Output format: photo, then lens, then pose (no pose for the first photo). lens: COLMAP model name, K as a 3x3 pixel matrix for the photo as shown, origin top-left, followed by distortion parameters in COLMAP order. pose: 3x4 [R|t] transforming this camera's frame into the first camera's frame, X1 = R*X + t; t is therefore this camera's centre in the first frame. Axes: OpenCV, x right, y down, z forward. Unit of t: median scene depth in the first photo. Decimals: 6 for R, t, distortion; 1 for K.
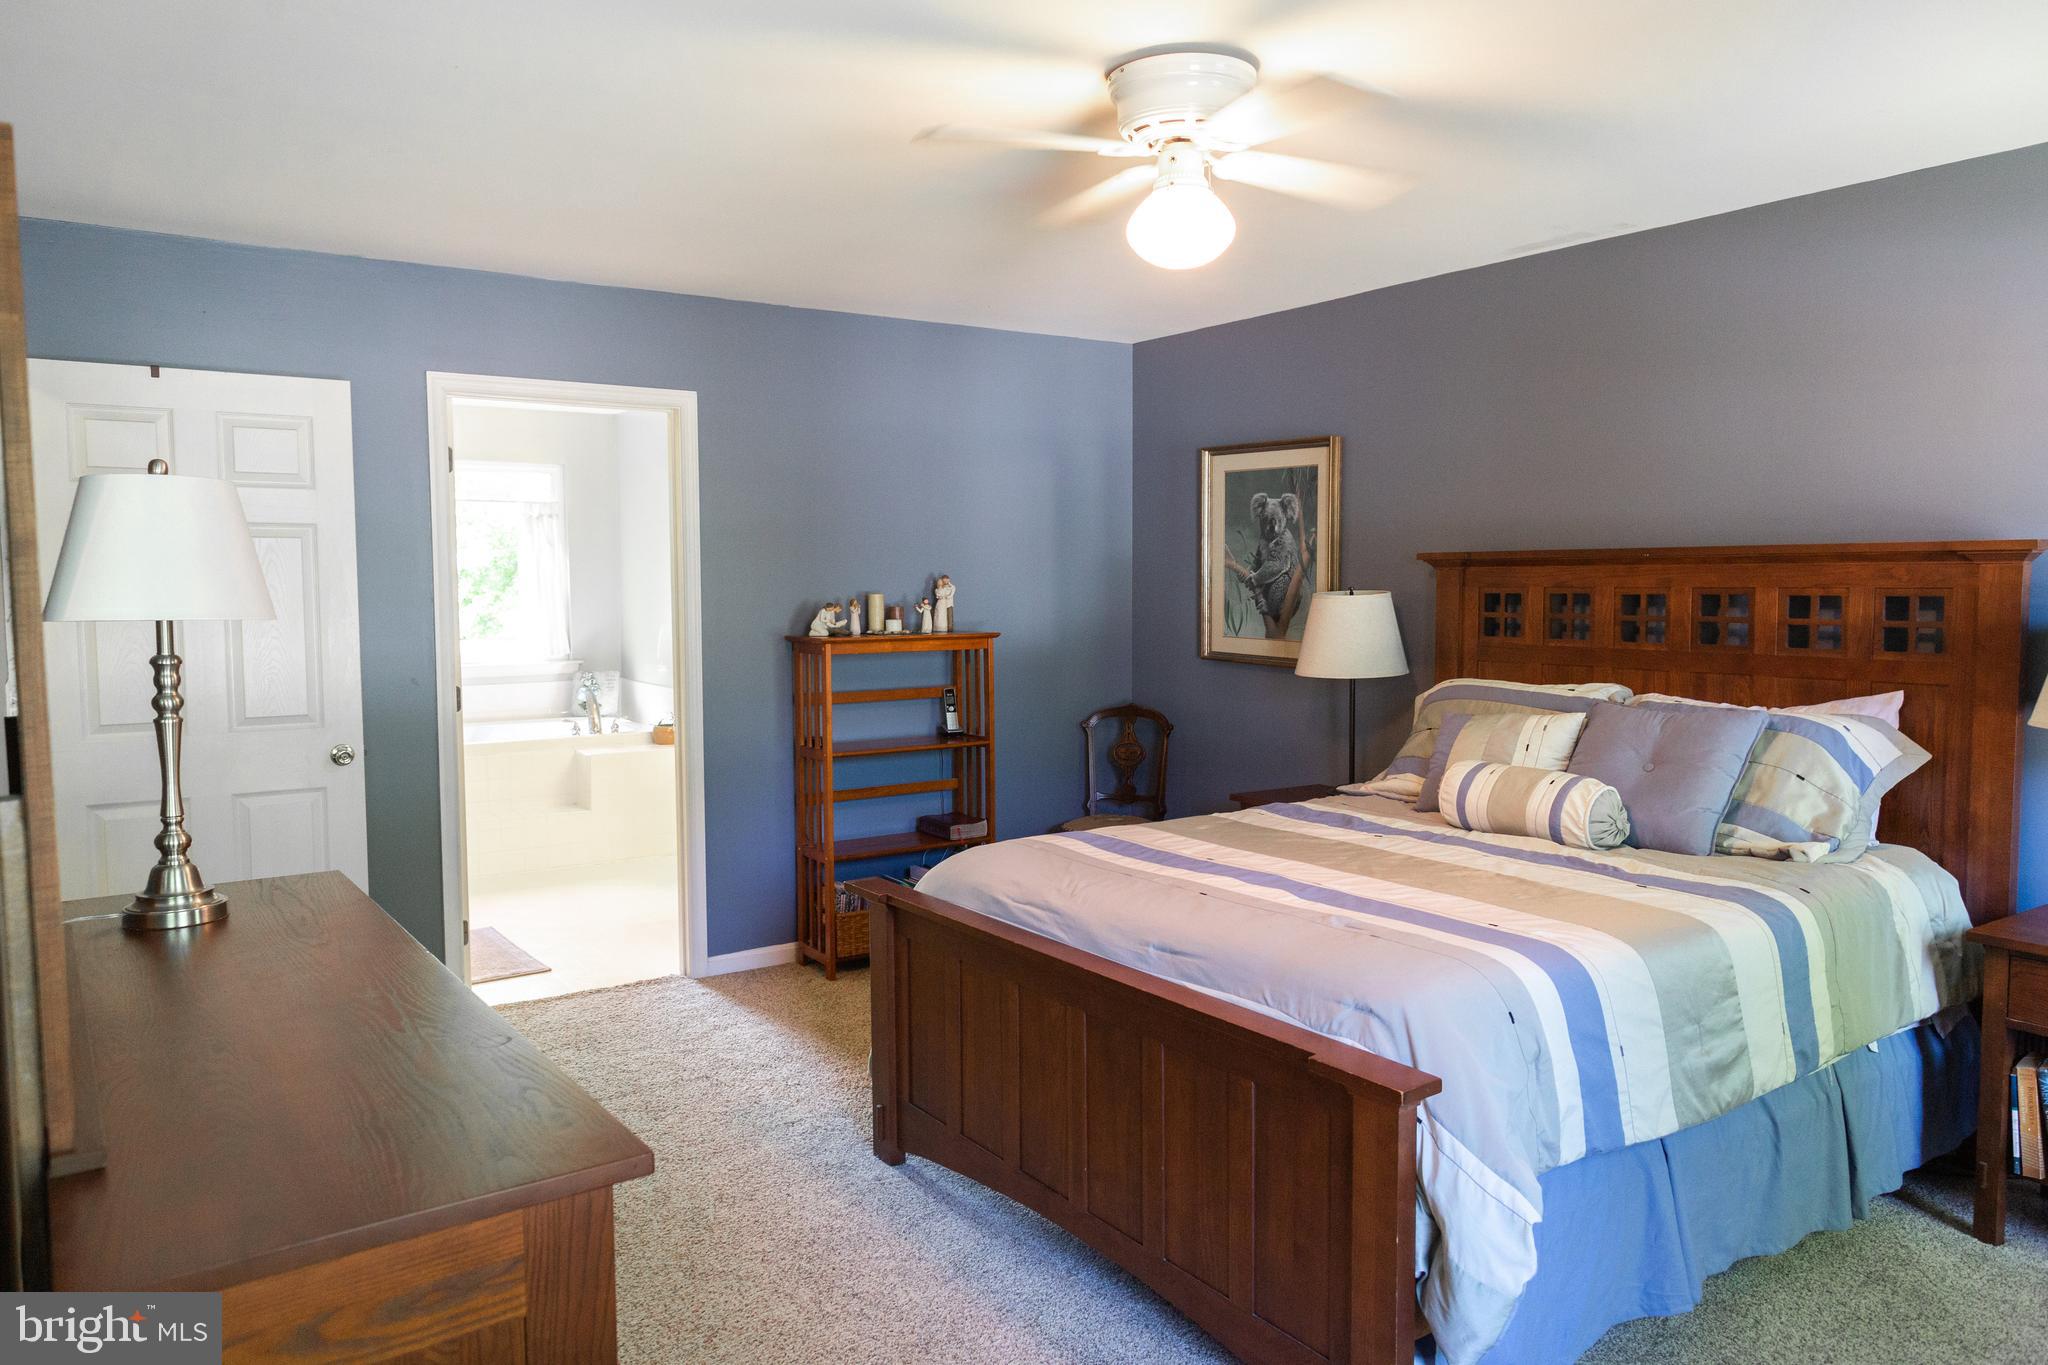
lens RADIAL K [[1388.7, 0, 1023.6], [0, 1388.7, 687.4], [0, 0, 1]] dist [0.009671, -0.003593]
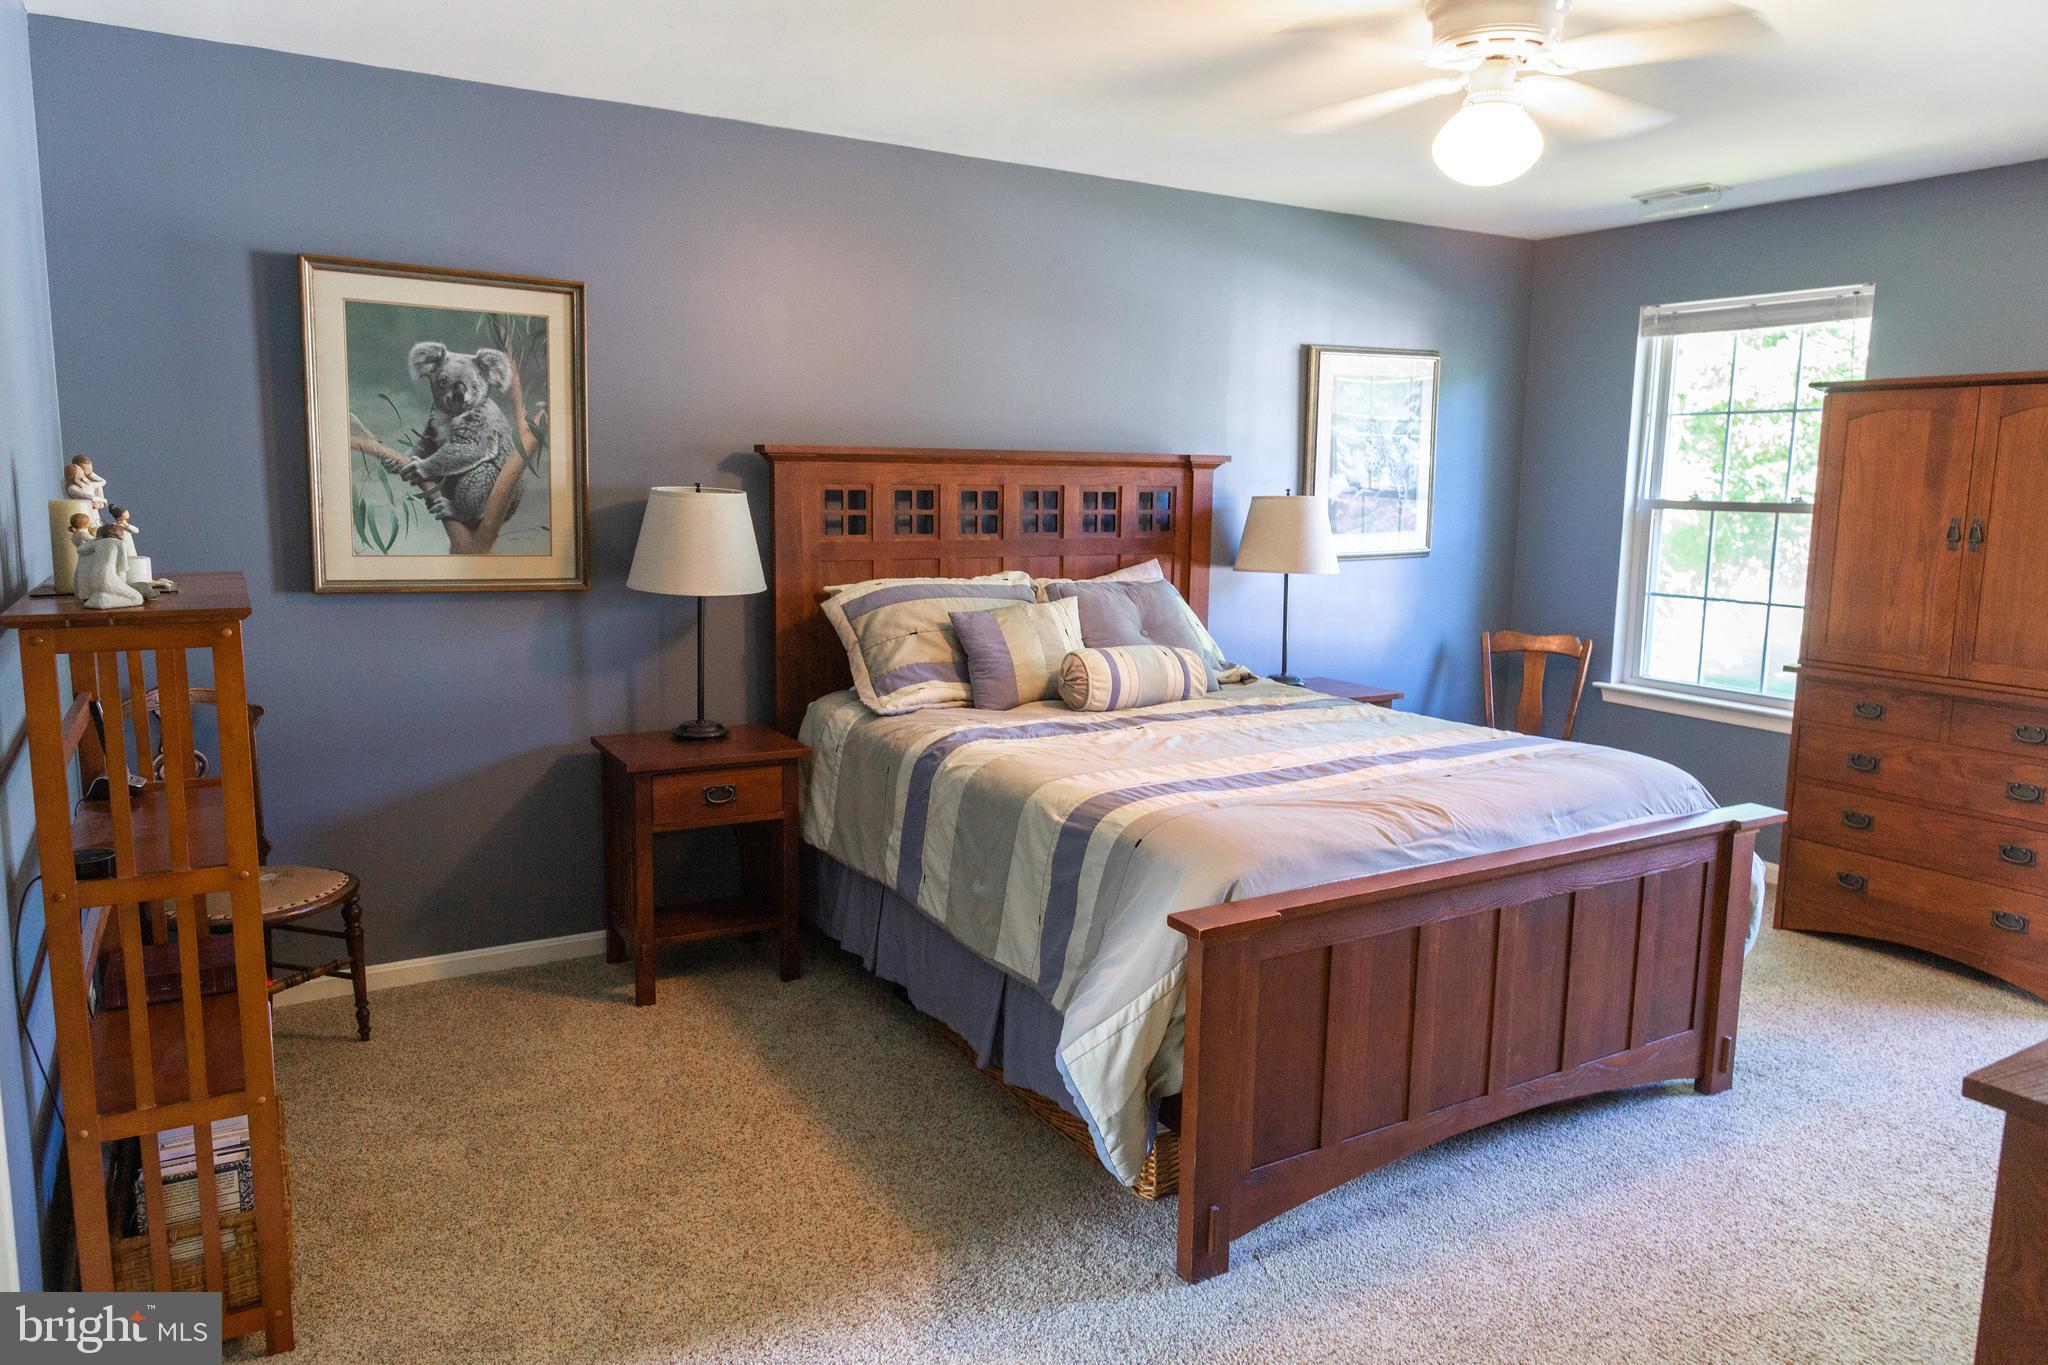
lens RADIAL K [[1388.7, 0, 1026.0], [0, 1388.7, 669.0], [0, 0, 1]] dist [0.009671, -0.003593]
pose [[0.044660, -0.135506, 0.989769, -0.523641], [0.063150, 0.989159, 0.132574, -0.053904], [-0.997004, 0.056583, 0.052733, 0.691142]]
